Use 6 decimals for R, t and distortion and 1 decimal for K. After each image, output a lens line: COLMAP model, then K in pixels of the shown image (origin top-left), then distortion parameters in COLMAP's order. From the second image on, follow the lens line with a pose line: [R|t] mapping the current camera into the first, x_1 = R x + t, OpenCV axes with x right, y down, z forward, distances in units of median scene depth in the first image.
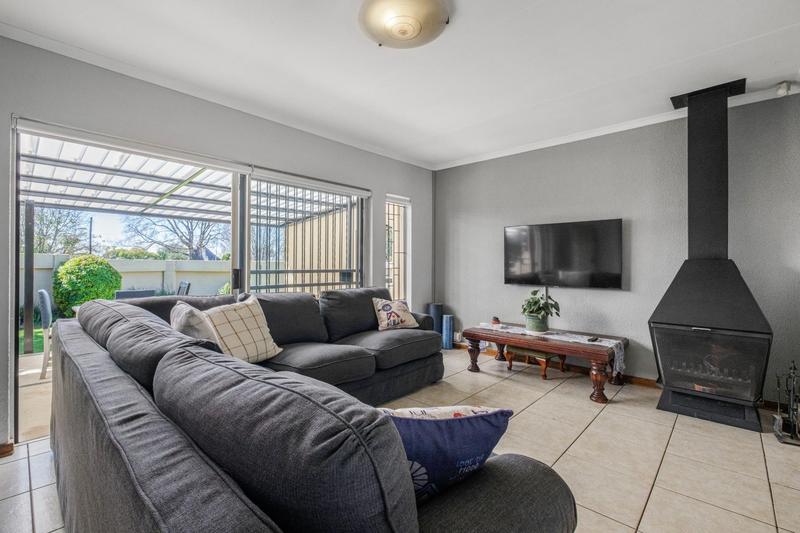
lens RADIAL K [[354.3, 0, 403.1], [0, 354.3, 263.8], [0, 0, 1]] dist [0.000588, 0.000032]
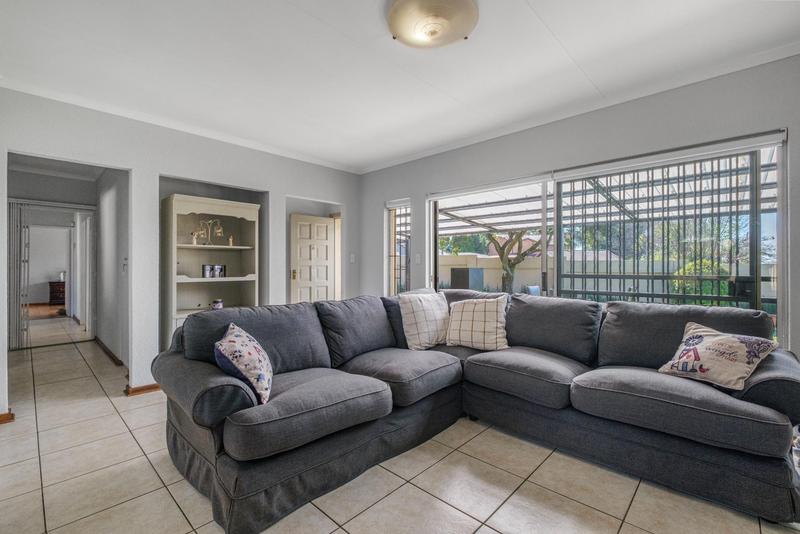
lens RADIAL K [[354.3, 0, 403.1], [0, 354.3, 264.3], [0, 0, 1]] dist [0.000588, 0.000032]
pose [[-0.009981, -0.002883, -0.999946, 0.579529], [-0.000049, 0.999996, -0.002883, -0.001695], [0.999950, 0.000020, -0.009981, 0.549208]]
